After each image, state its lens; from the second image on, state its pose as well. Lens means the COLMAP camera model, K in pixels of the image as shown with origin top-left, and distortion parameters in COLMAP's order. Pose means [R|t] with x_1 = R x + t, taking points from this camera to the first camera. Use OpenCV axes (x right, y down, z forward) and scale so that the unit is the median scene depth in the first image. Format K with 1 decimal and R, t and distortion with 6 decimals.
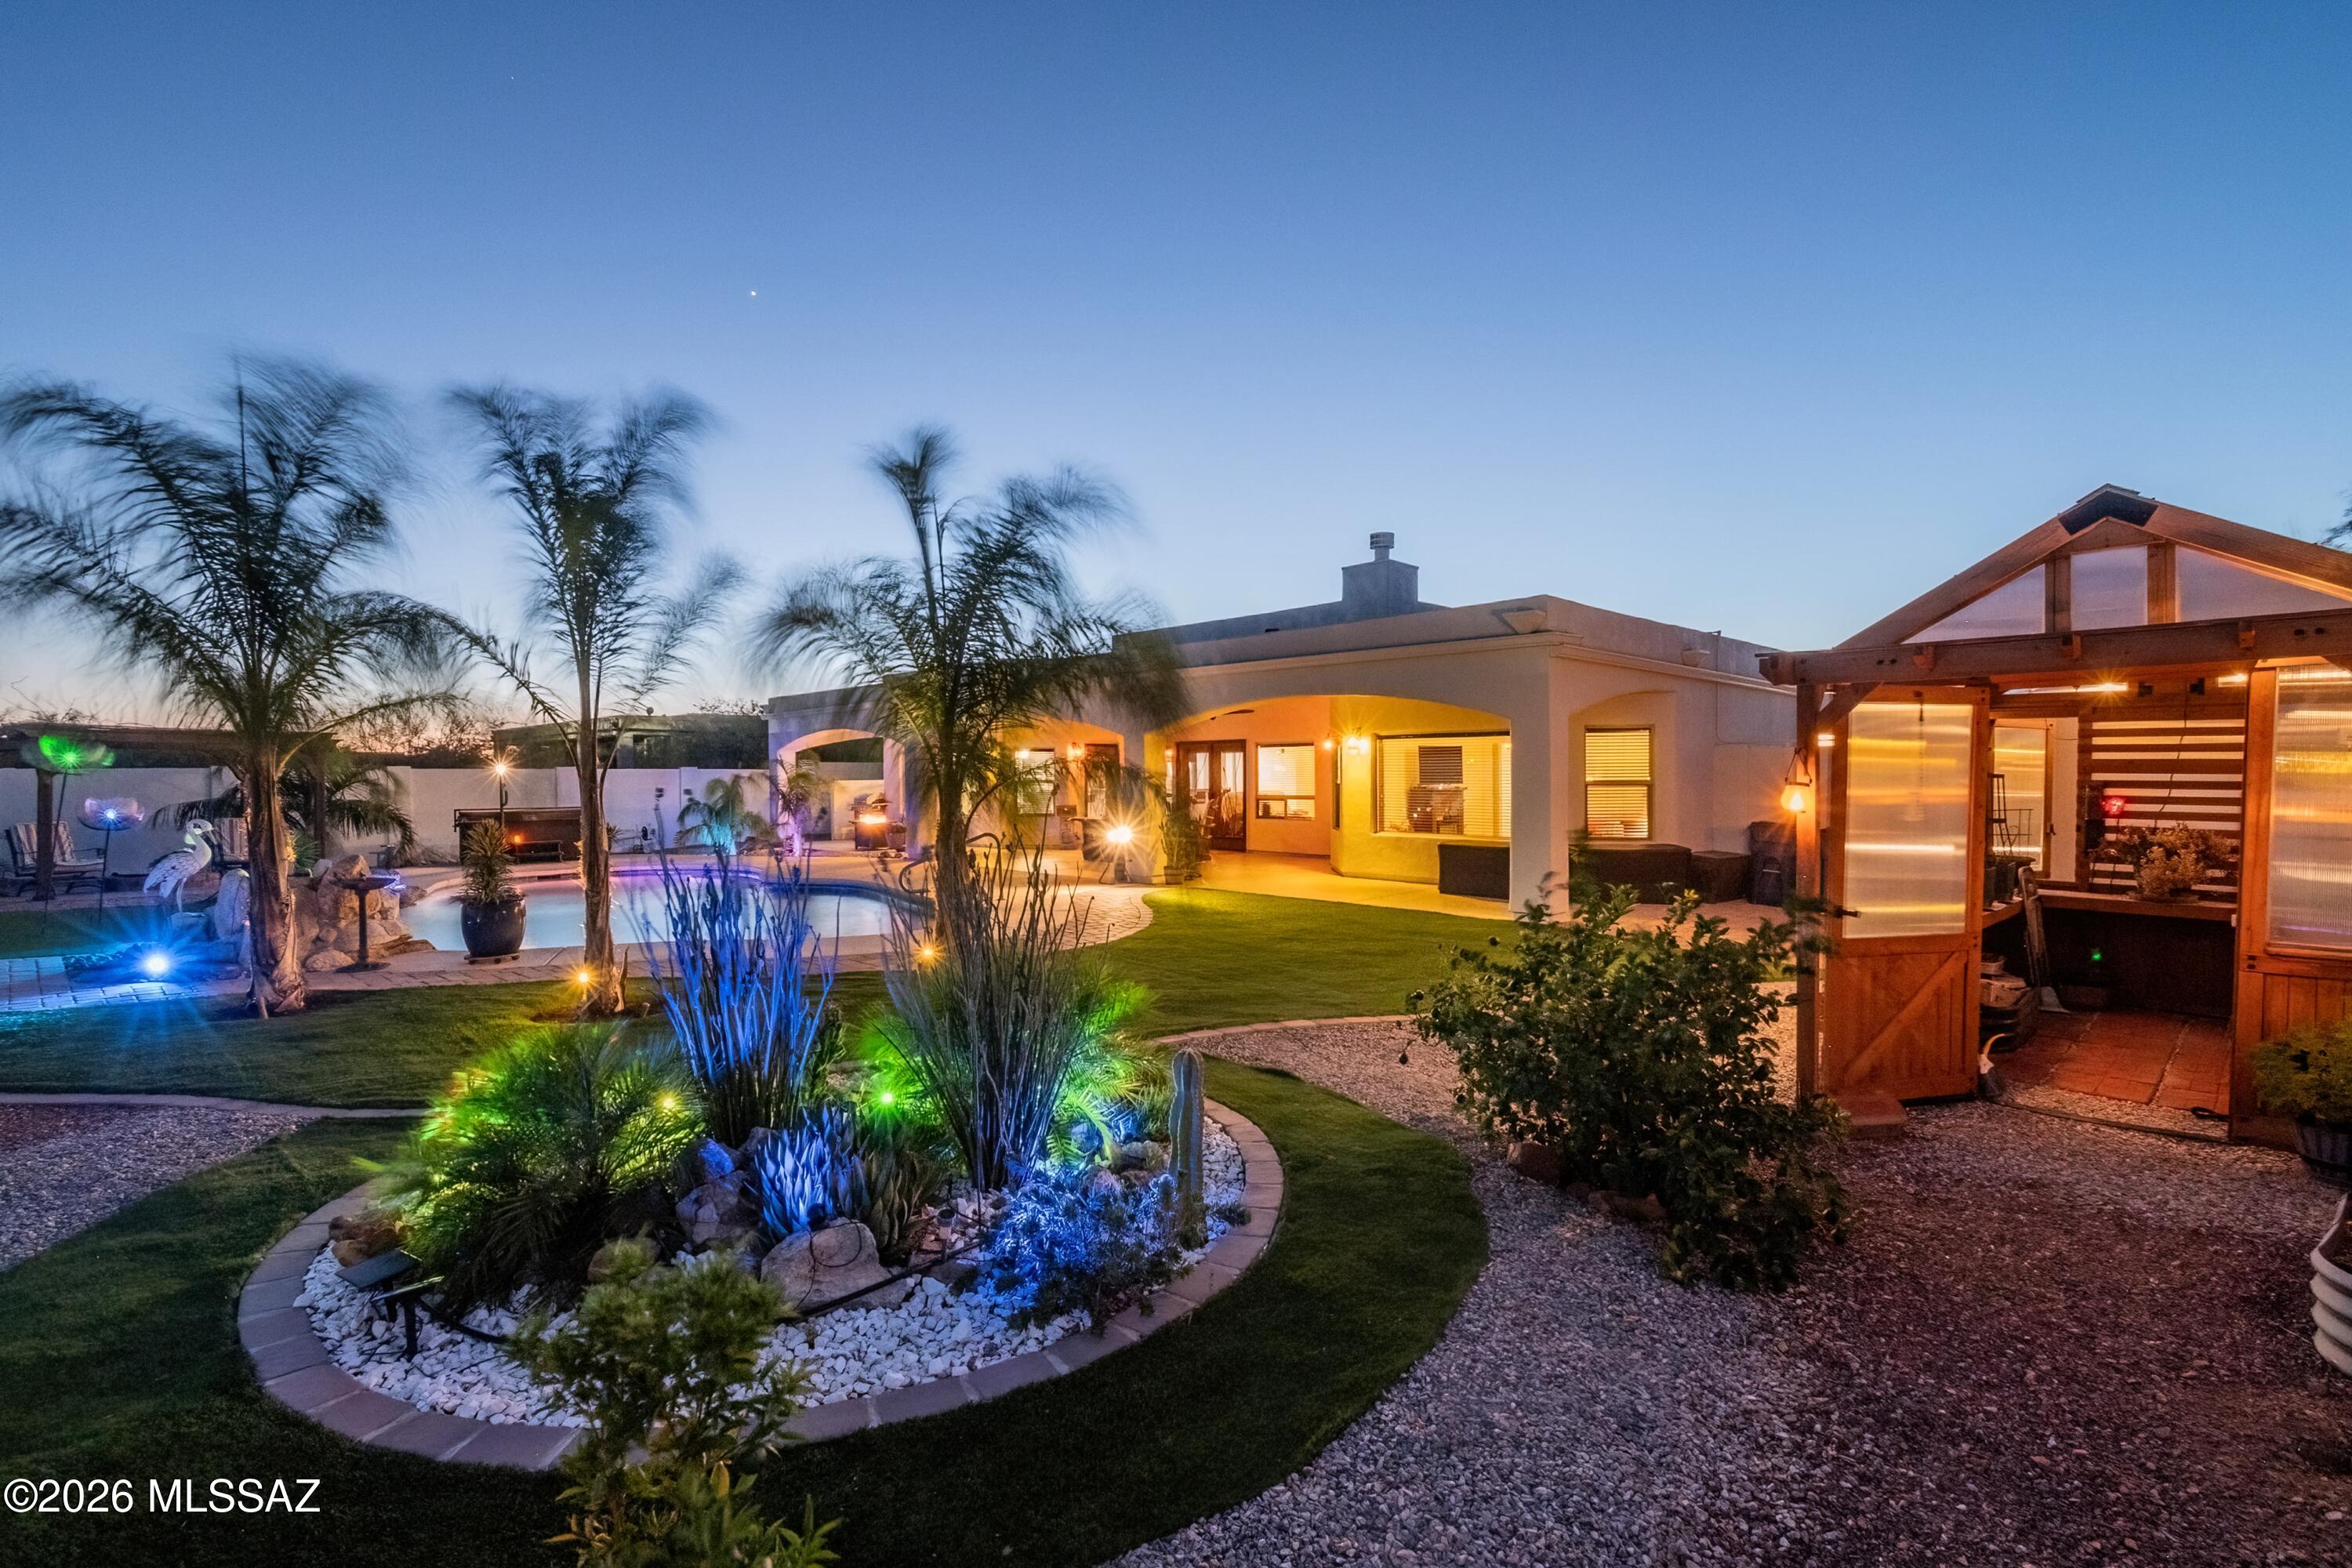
lens RADIAL K [[1067.9, 0, 1176.0], [0, 1067.9, 784.0], [0, 0, 1]] dist [0.027534, 0.000134]
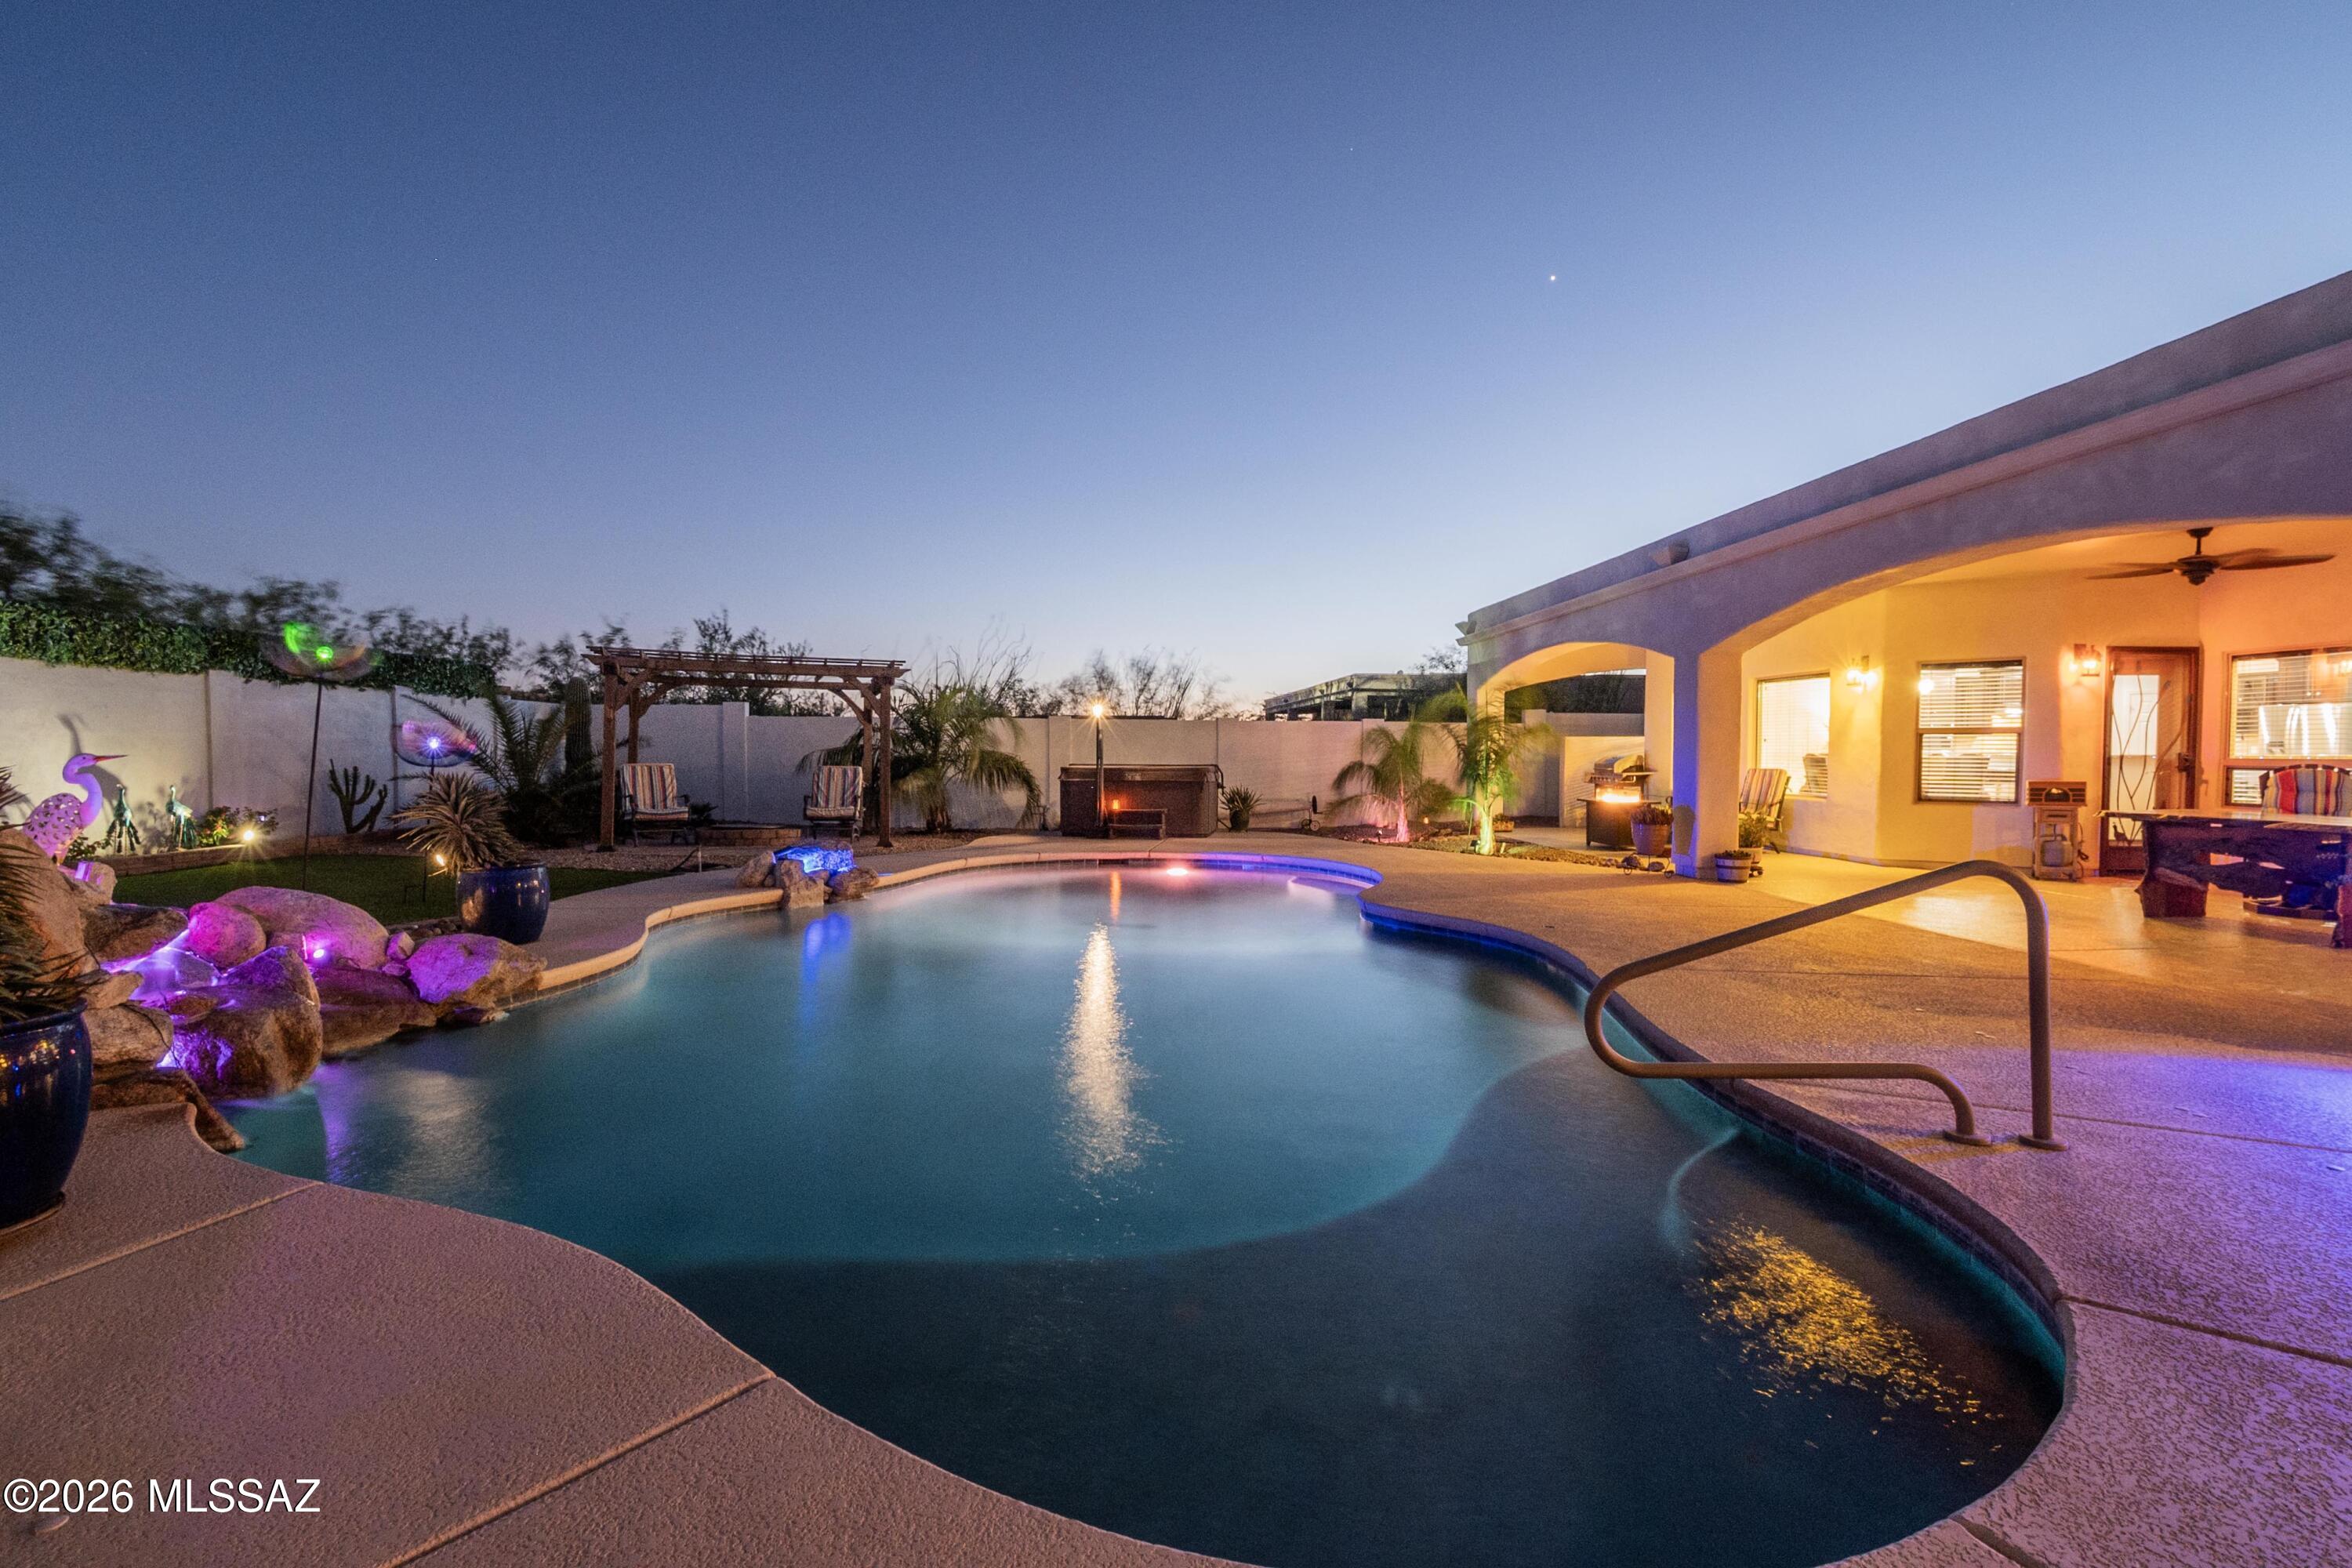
lens RADIAL K [[1067.9, 0, 1176.0], [0, 1067.9, 784.0], [0, 0, 1]] dist [0.027534, 0.000134]
pose [[0.764116, 0.029233, -0.644416, -0.087606], [-0.016325, 0.999529, 0.025985, 0.014239], [0.644873, -0.009335, 0.764233, 0.387155]]
